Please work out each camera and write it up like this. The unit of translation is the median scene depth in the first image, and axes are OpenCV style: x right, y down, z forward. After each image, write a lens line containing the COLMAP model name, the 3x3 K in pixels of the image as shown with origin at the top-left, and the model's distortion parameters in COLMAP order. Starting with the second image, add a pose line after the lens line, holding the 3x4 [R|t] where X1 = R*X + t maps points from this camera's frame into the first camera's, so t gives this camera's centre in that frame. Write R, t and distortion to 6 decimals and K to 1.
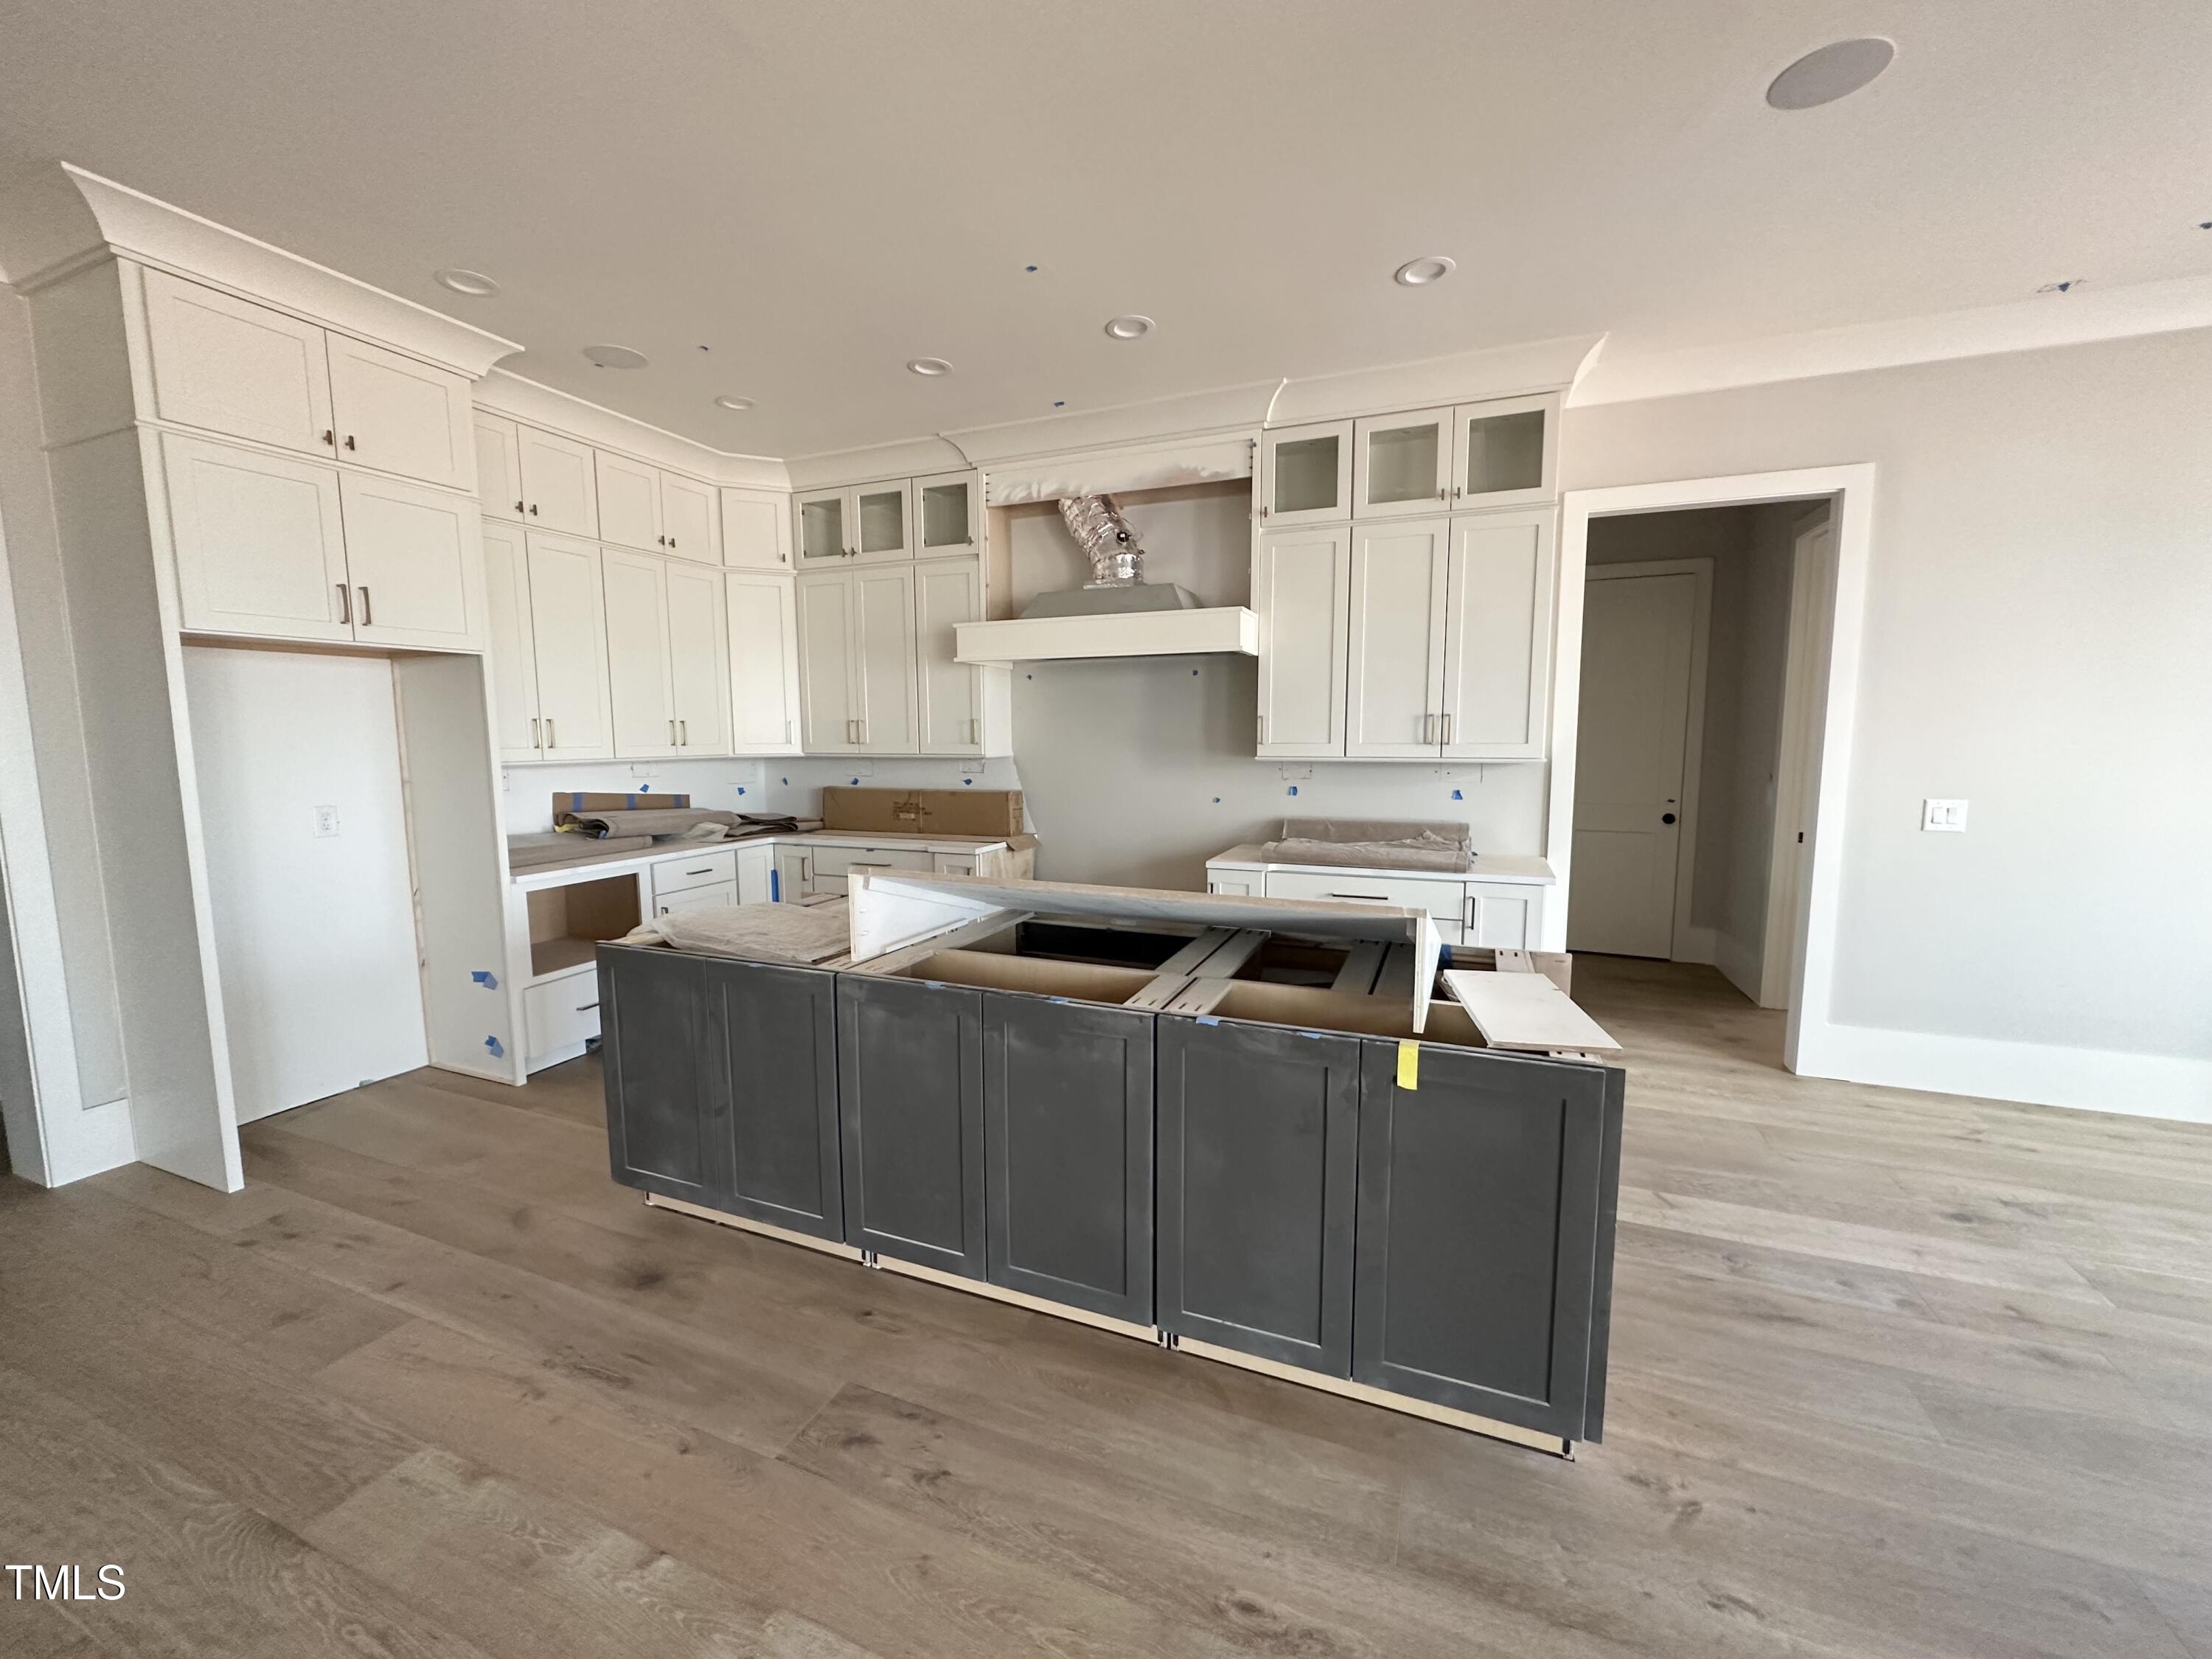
lens RADIAL K [[880.8, 0, 1105.5], [0, 880.8, 826.5], [0, 0, 1]] dist [-0.001229, -0.000354]
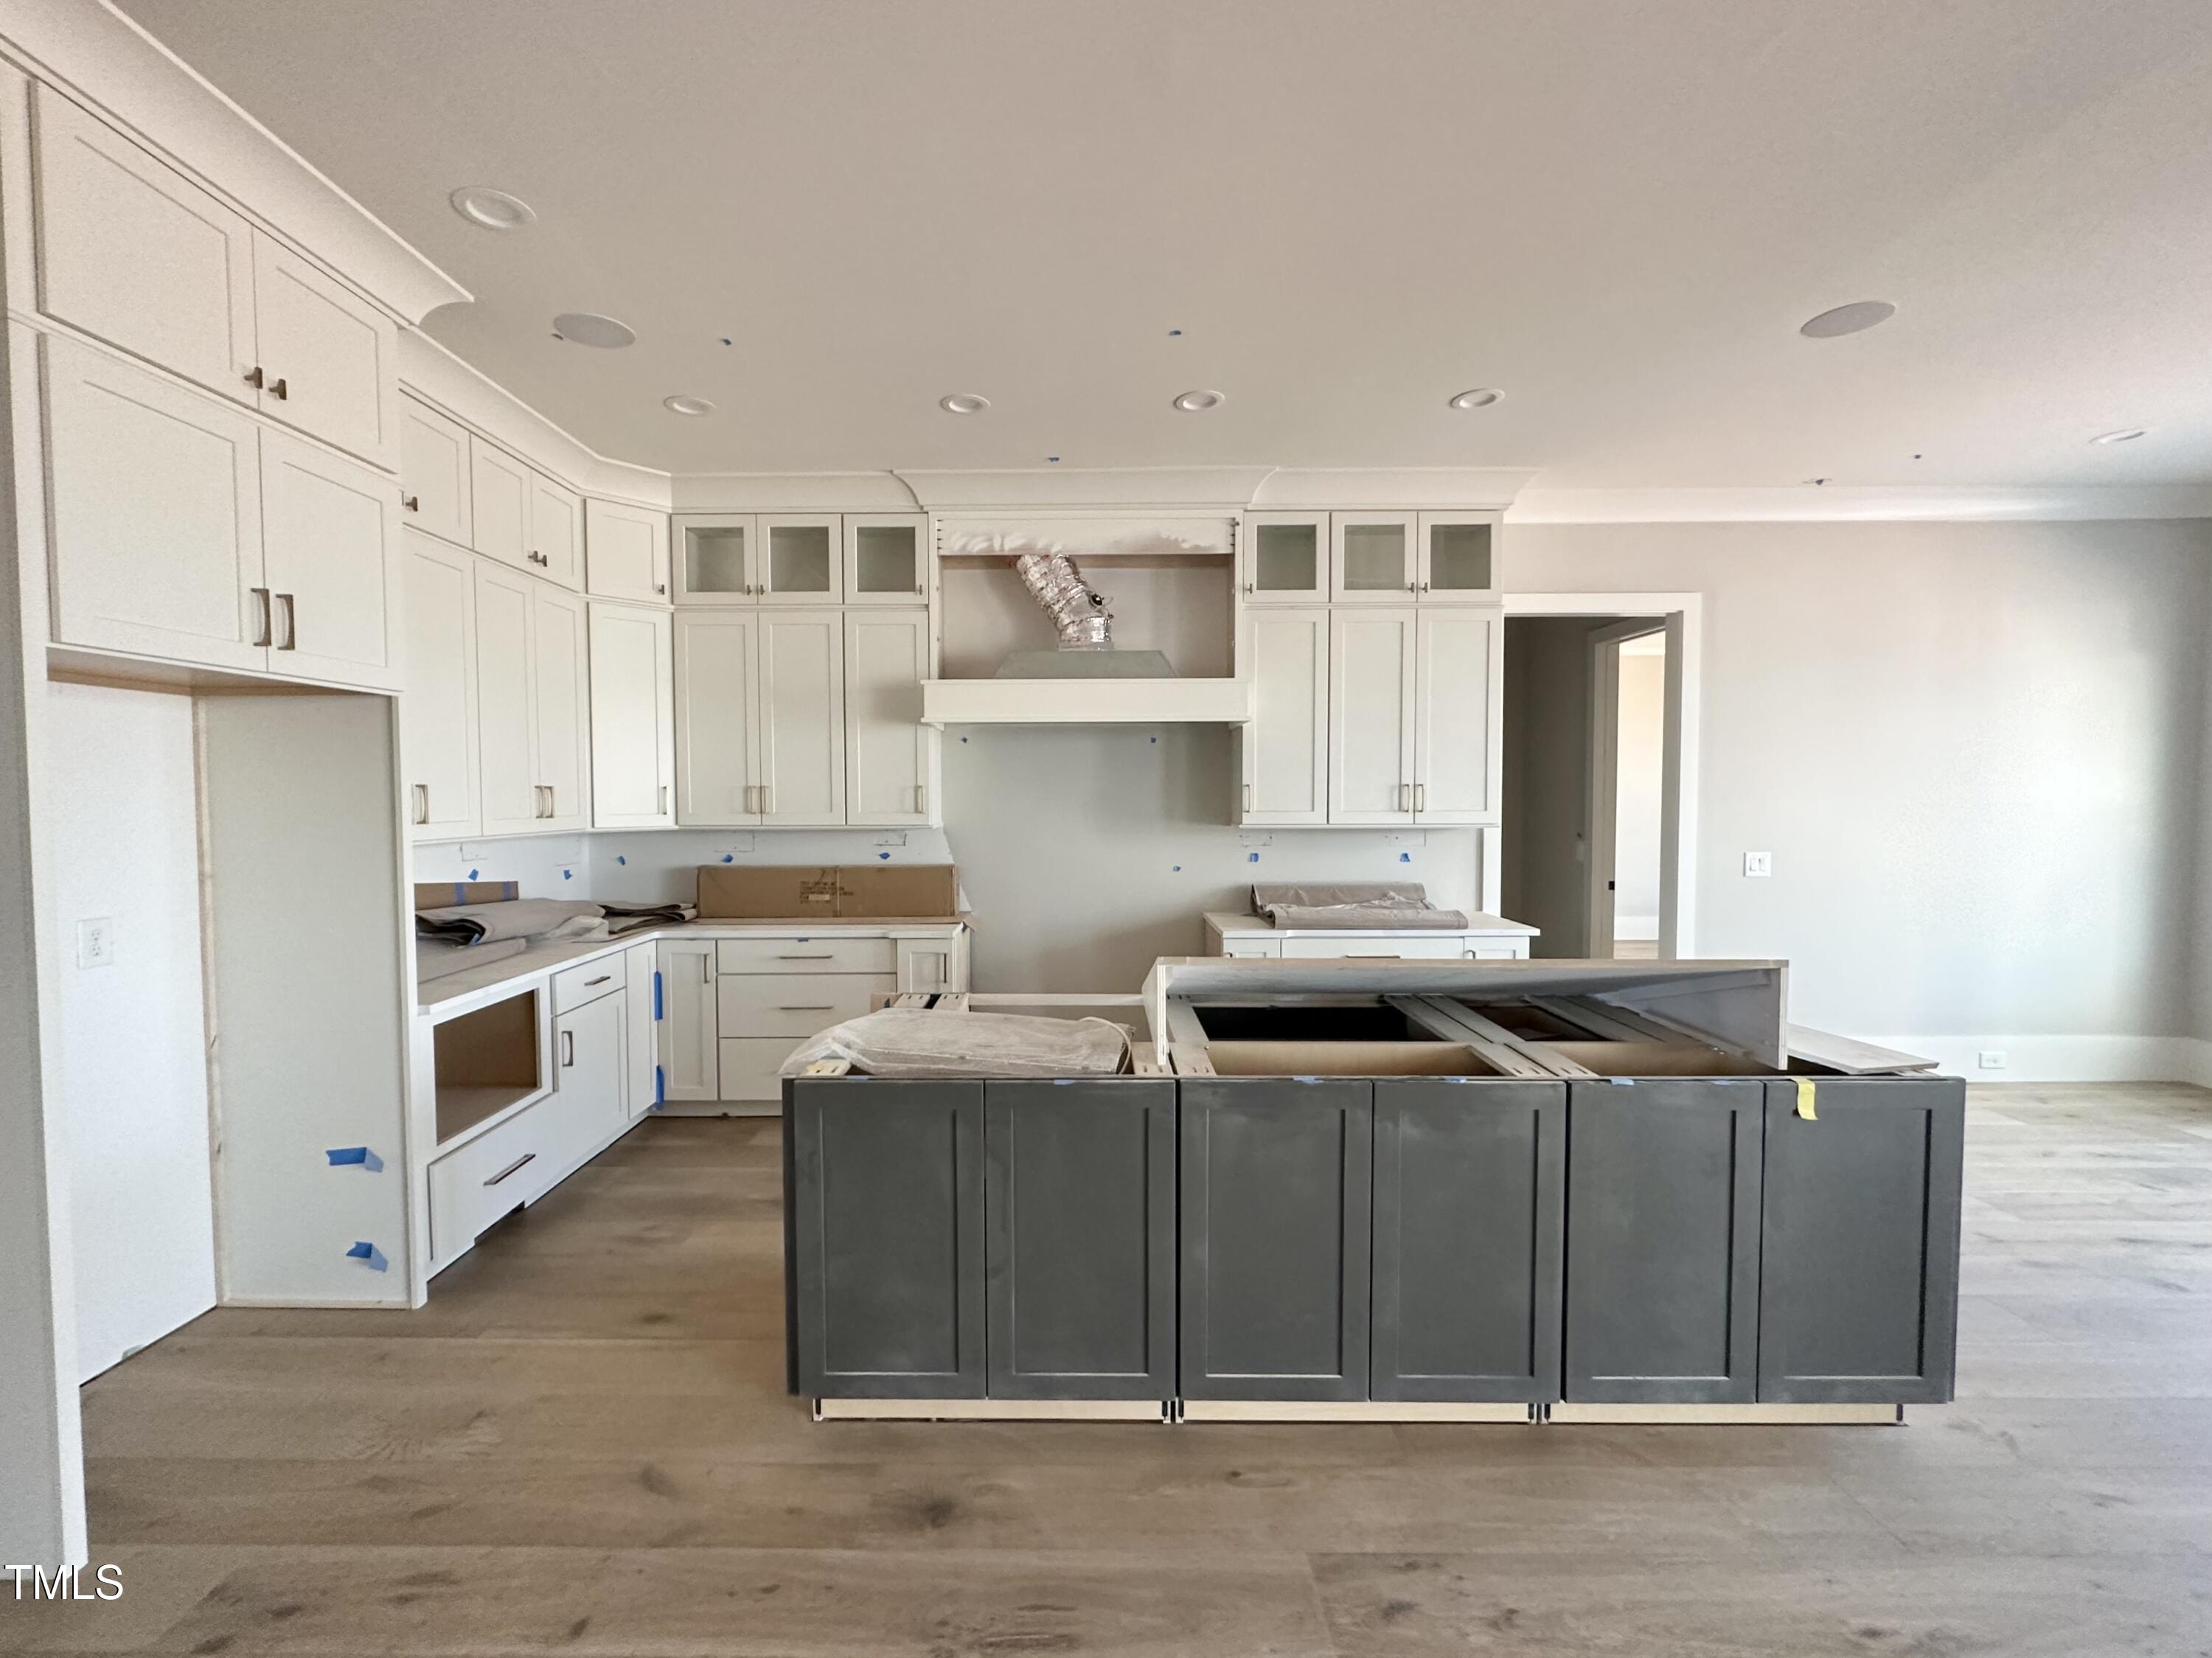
lens RADIAL K [[920.6, 0, 1101.1], [0, 920.6, 826.2], [0, 0, 1]] dist [-0.000664, -0.000192]
pose [[0.928219, -0.011905, 0.371844, -0.383202], [0.038896, 0.997116, -0.065173, -0.015564], [-0.369995, 0.074958, 0.926005, 0.085473]]
